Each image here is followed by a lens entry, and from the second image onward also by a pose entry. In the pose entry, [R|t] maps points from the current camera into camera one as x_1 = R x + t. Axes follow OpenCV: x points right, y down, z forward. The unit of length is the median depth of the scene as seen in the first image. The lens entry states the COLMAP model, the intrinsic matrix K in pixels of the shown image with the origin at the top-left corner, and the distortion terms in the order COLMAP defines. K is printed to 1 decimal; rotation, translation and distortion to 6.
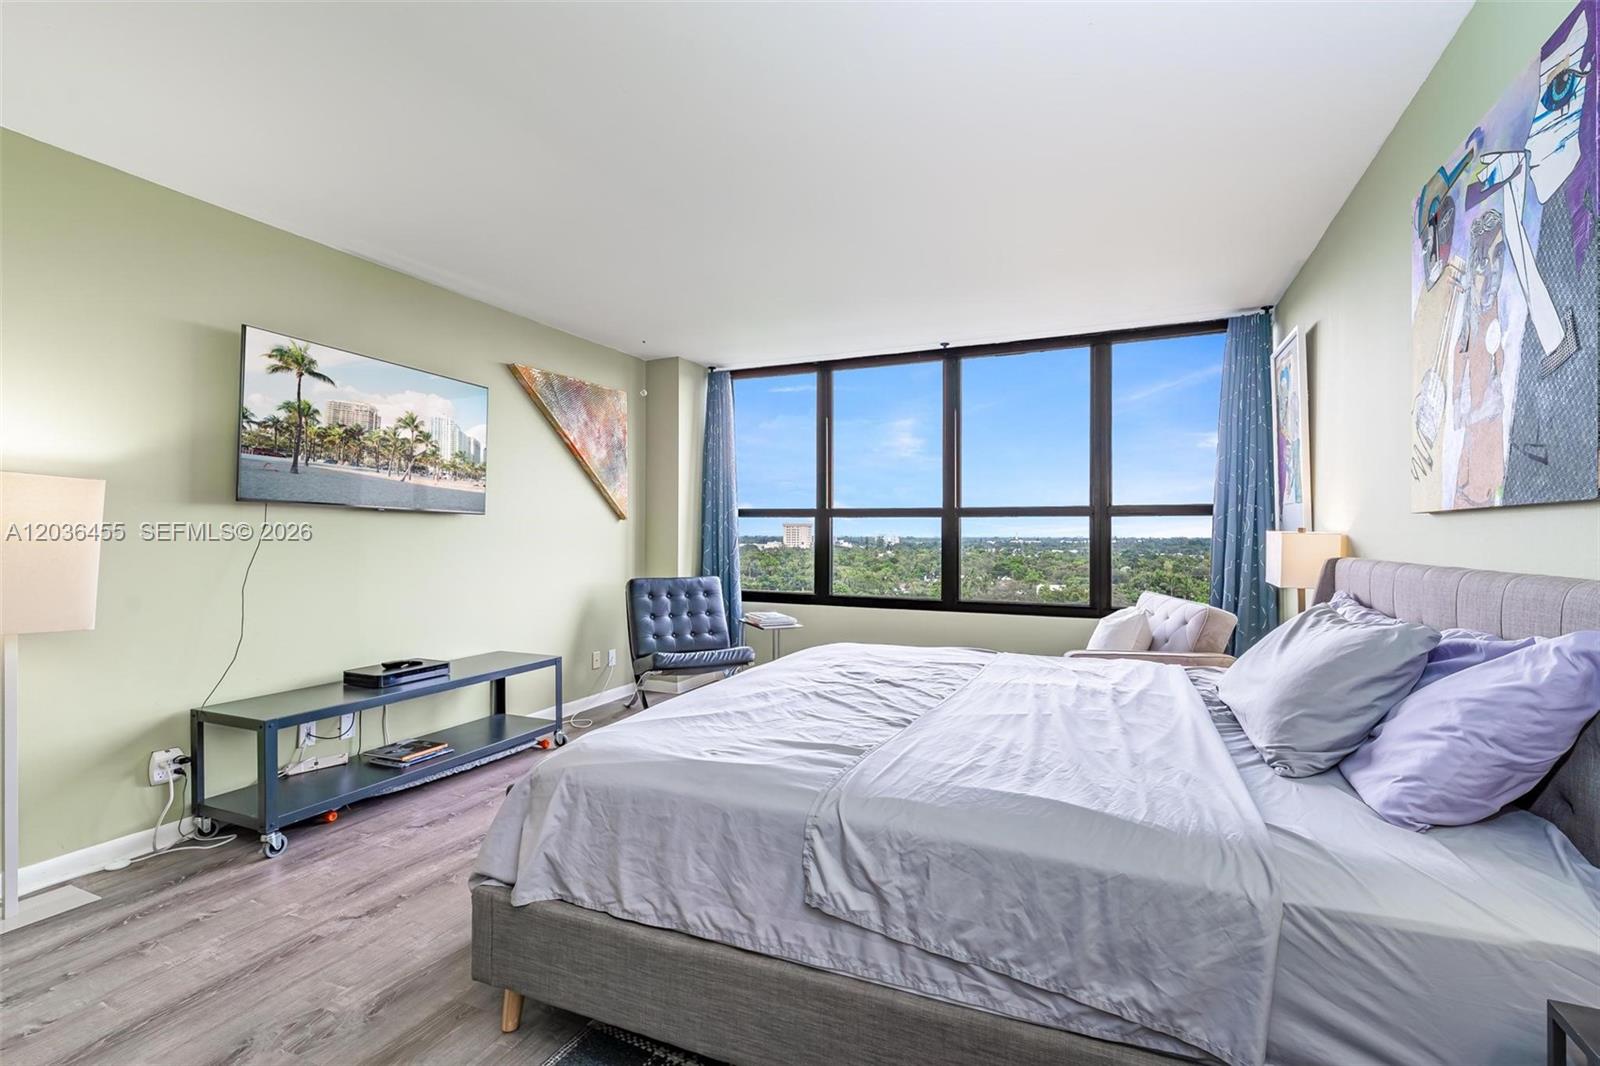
lens RADIAL K [[745.2, 0, 786.1], [0, 745.2, 522.9], [0, 0, 1]] dist [0.003711, -0.001266]
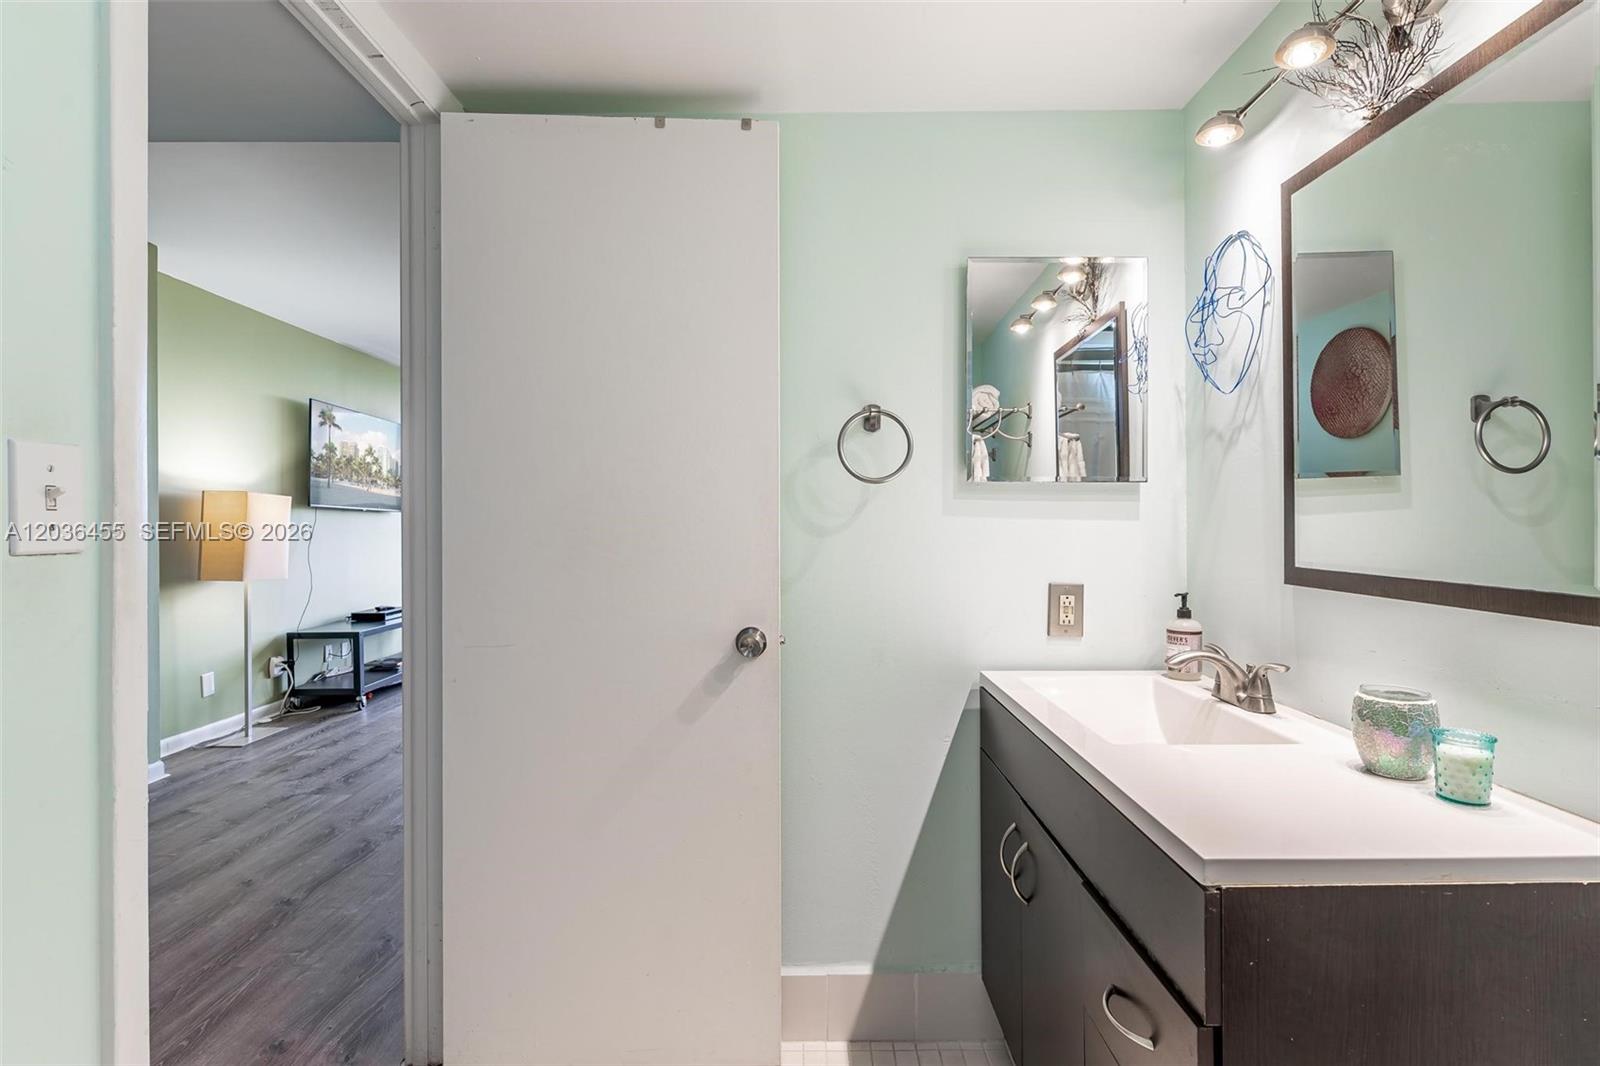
lens RADIAL K [[745.2, 0, 800.6], [0, 745.2, 523.3], [0, 0, 1]] dist [0.003711, -0.001266]
pose [[0.911282, -0.012226, 0.411601, -0.373417], [0.004358, 0.999790, 0.020048, -0.017741], [-0.411759, -0.016476, 0.911144, -0.825259]]
